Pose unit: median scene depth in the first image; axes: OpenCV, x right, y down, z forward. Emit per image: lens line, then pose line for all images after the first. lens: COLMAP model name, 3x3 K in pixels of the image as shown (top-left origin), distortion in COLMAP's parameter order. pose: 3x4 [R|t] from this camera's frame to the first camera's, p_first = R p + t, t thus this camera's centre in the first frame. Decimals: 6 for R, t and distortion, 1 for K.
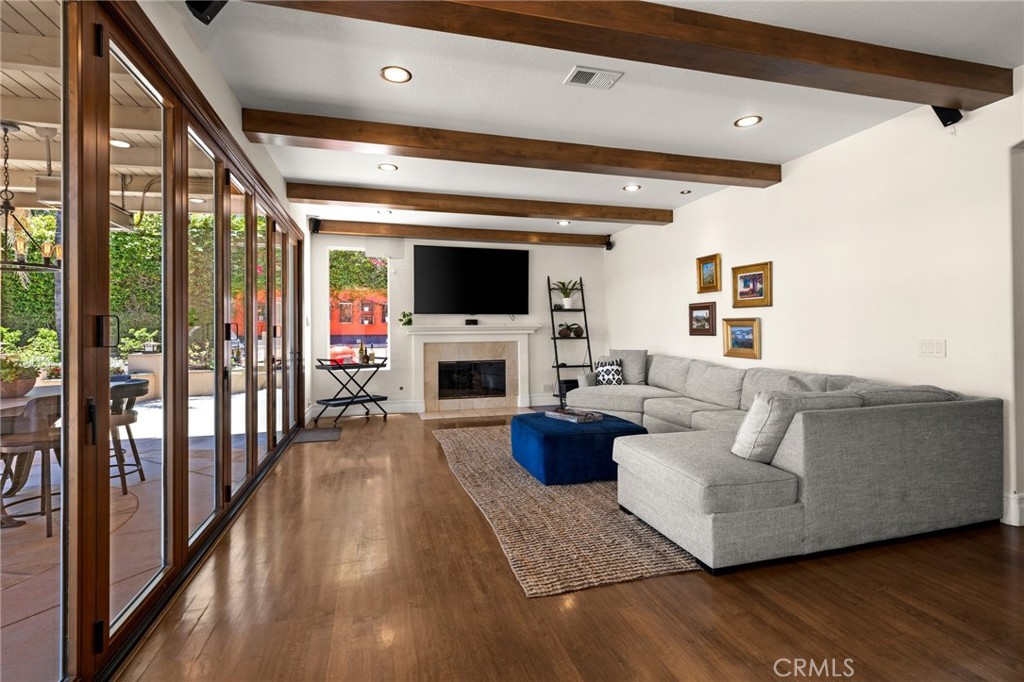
lens RADIAL K [[475.3, 0, 508.3], [0, 475.3, 335.1], [0, 0, 1]] dist [0.000682, 0.000073]
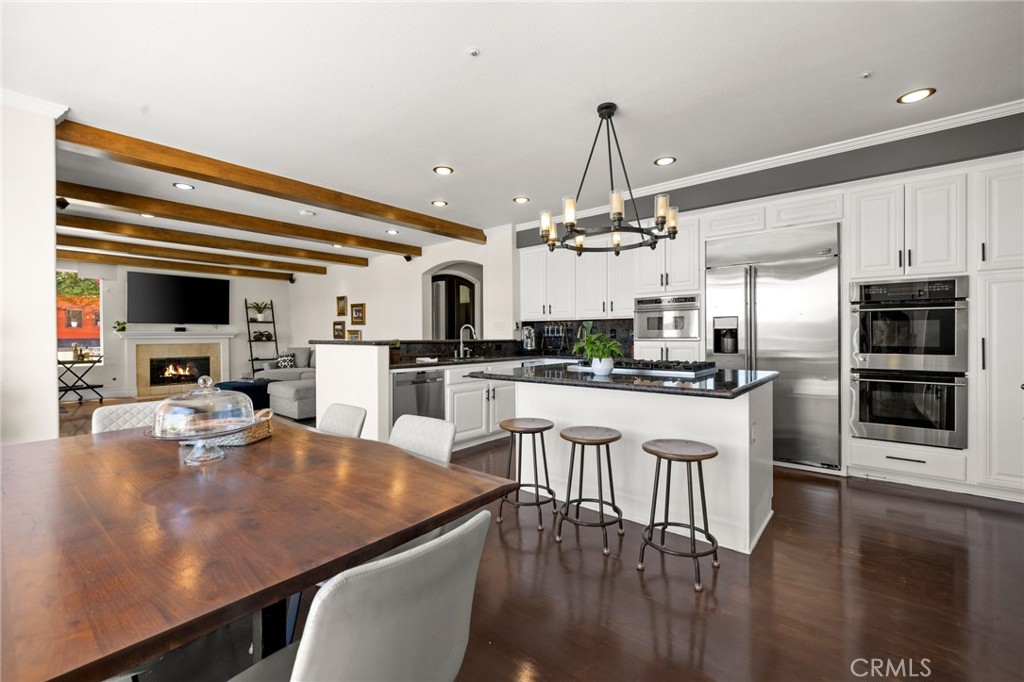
lens RADIAL K [[436.1, 0, 511.0], [0, 436.1, 337.9], [0, 0, 1]] dist [-0.004094, -0.000668]
pose [[0.824982, 0.001437, 0.565156, 0.000948], [0.000577, 0.999994, -0.003384, 0.002510], [-0.565158, 0.003117, 0.824977, -0.632002]]
